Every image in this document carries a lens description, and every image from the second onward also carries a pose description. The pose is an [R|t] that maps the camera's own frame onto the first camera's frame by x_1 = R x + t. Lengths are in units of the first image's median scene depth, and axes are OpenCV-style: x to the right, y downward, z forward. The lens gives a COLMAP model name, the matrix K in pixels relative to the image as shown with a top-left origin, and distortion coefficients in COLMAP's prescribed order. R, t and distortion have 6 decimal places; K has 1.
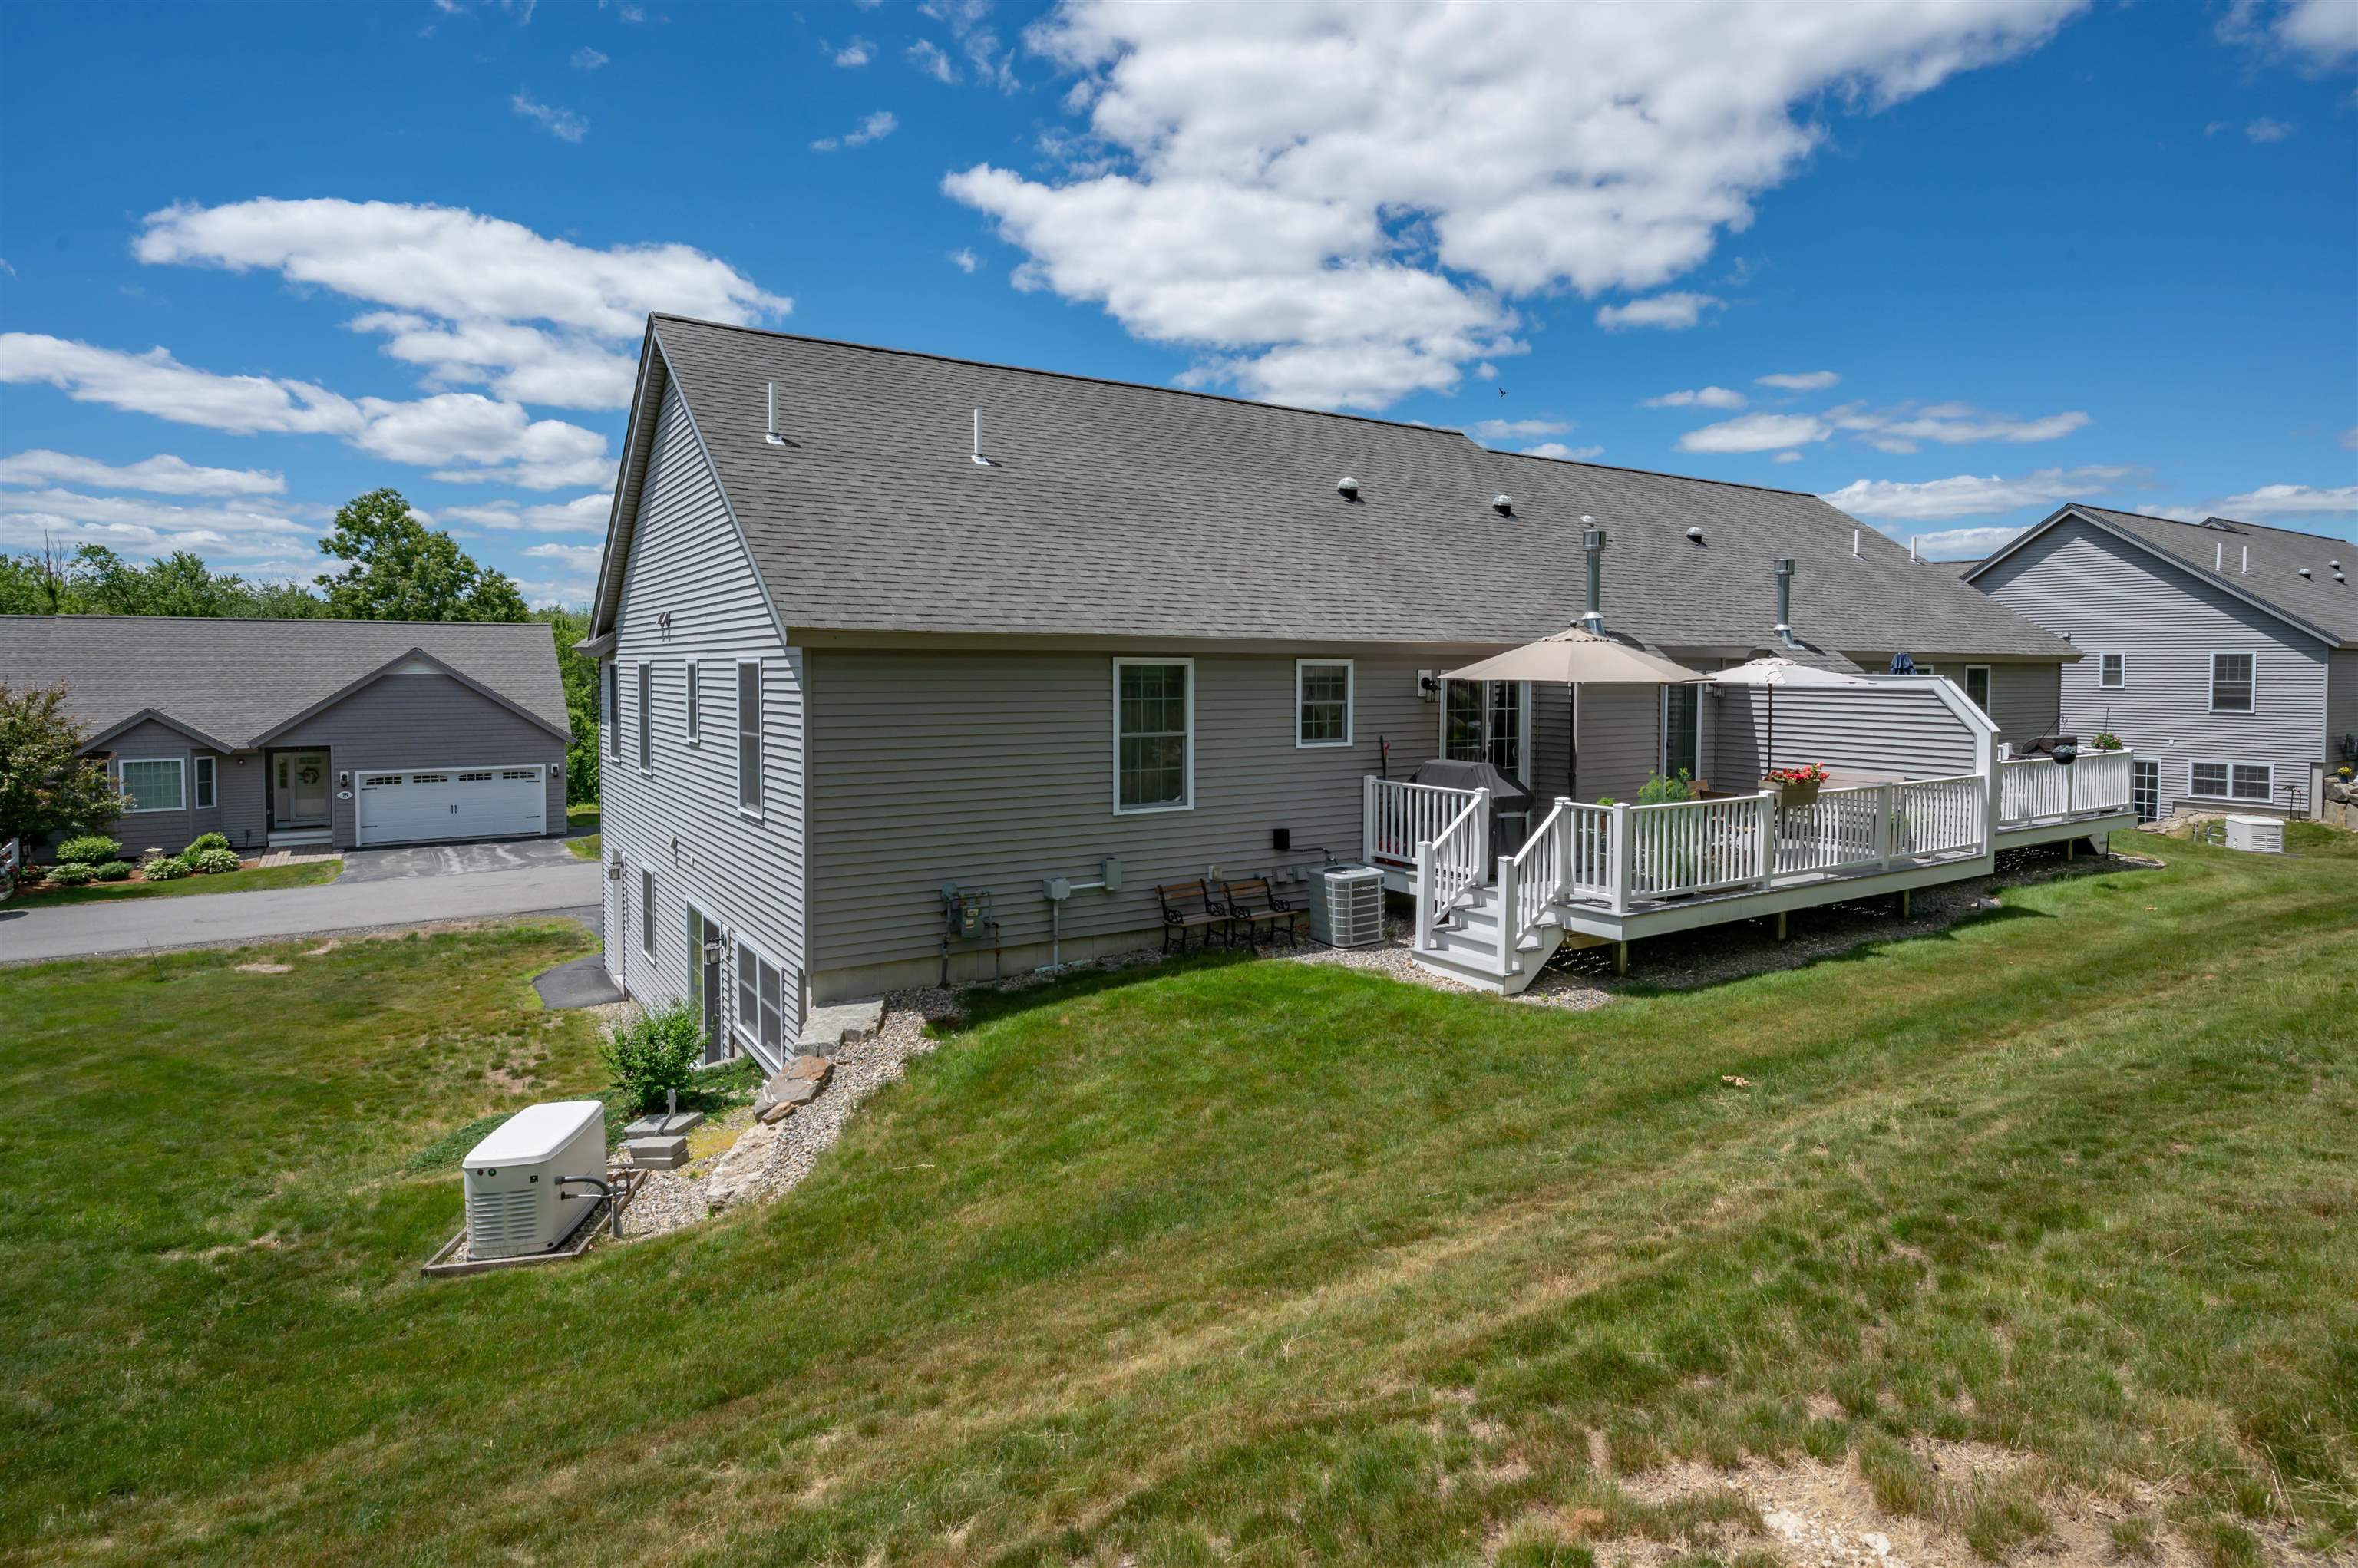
lens RADIAL K [[1248.7, 0, 1179.5], [0, 1248.7, 822.2], [0, 0, 1]] dist [-0.004980, -0.000916]
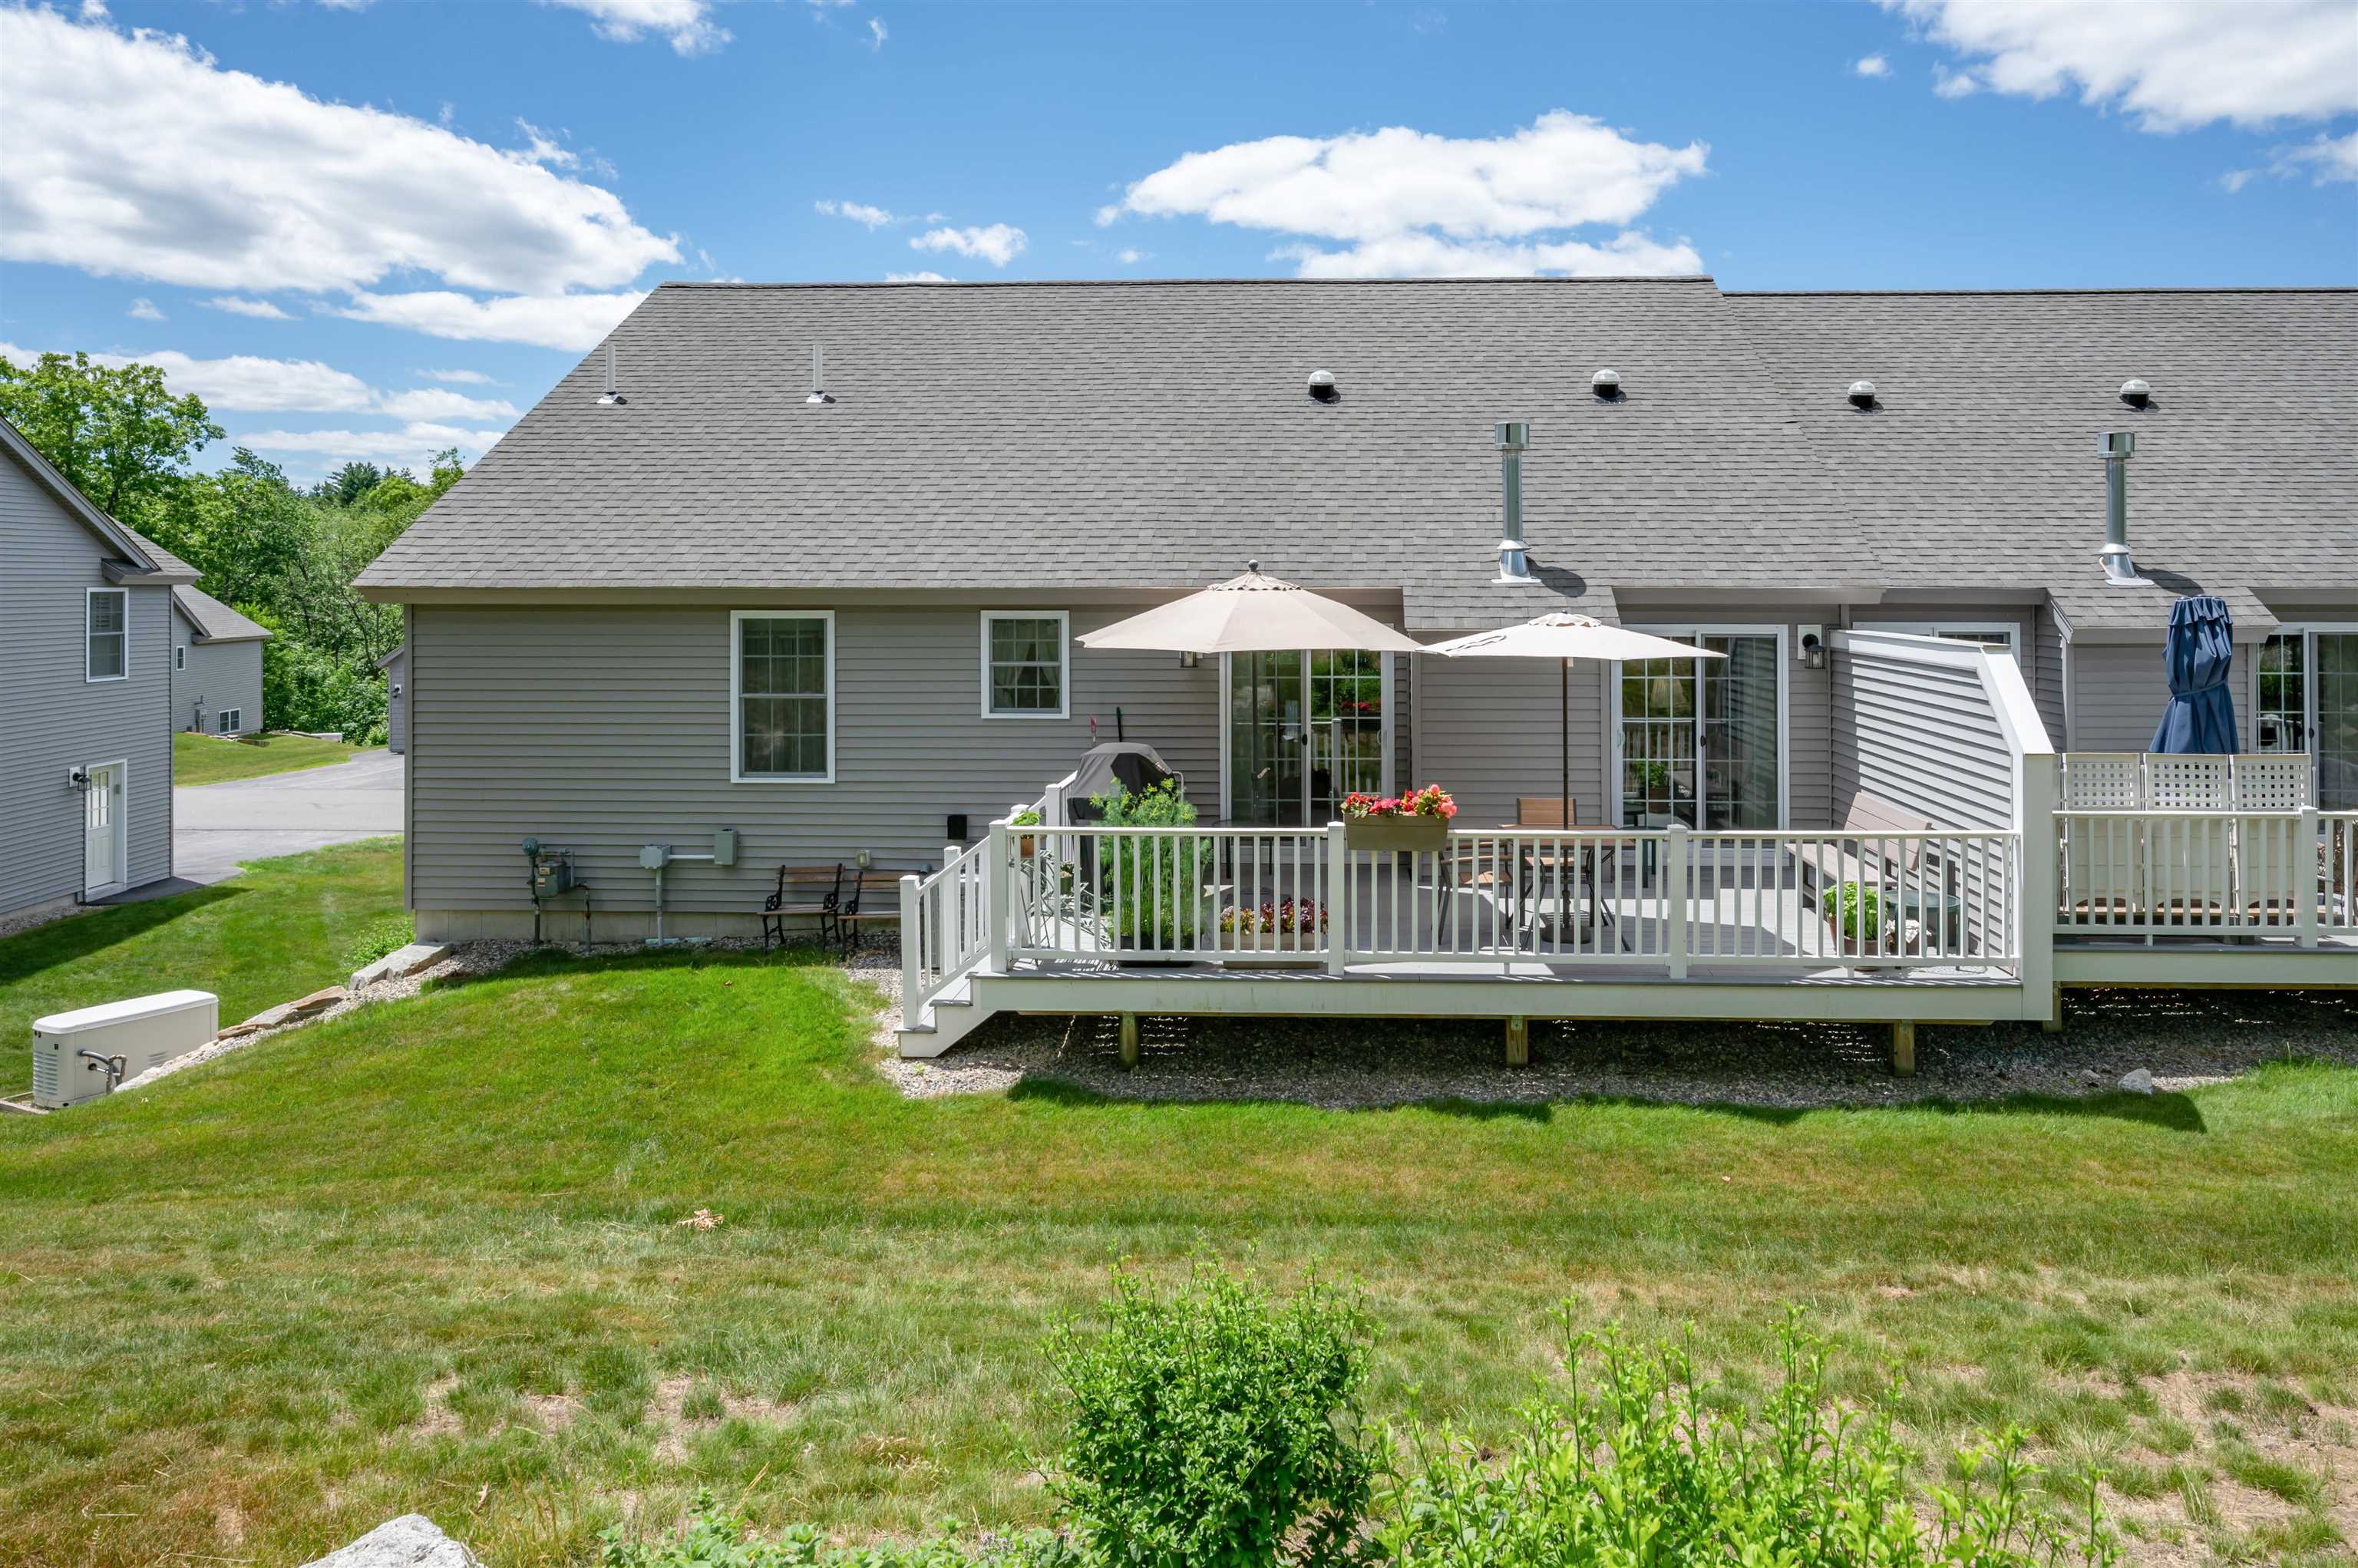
lens RADIAL K [[1361.8, 0, 1179.0], [0, 1361.8, 784.0], [0, 0, 1]] dist [0.001644, 0.000530]
pose [[0.829123, 0.078759, -0.553491, 0.743668], [-0.066015, 0.996893, 0.042962, -0.067152], [0.555155, 0.000918, 0.831746, 0.339833]]
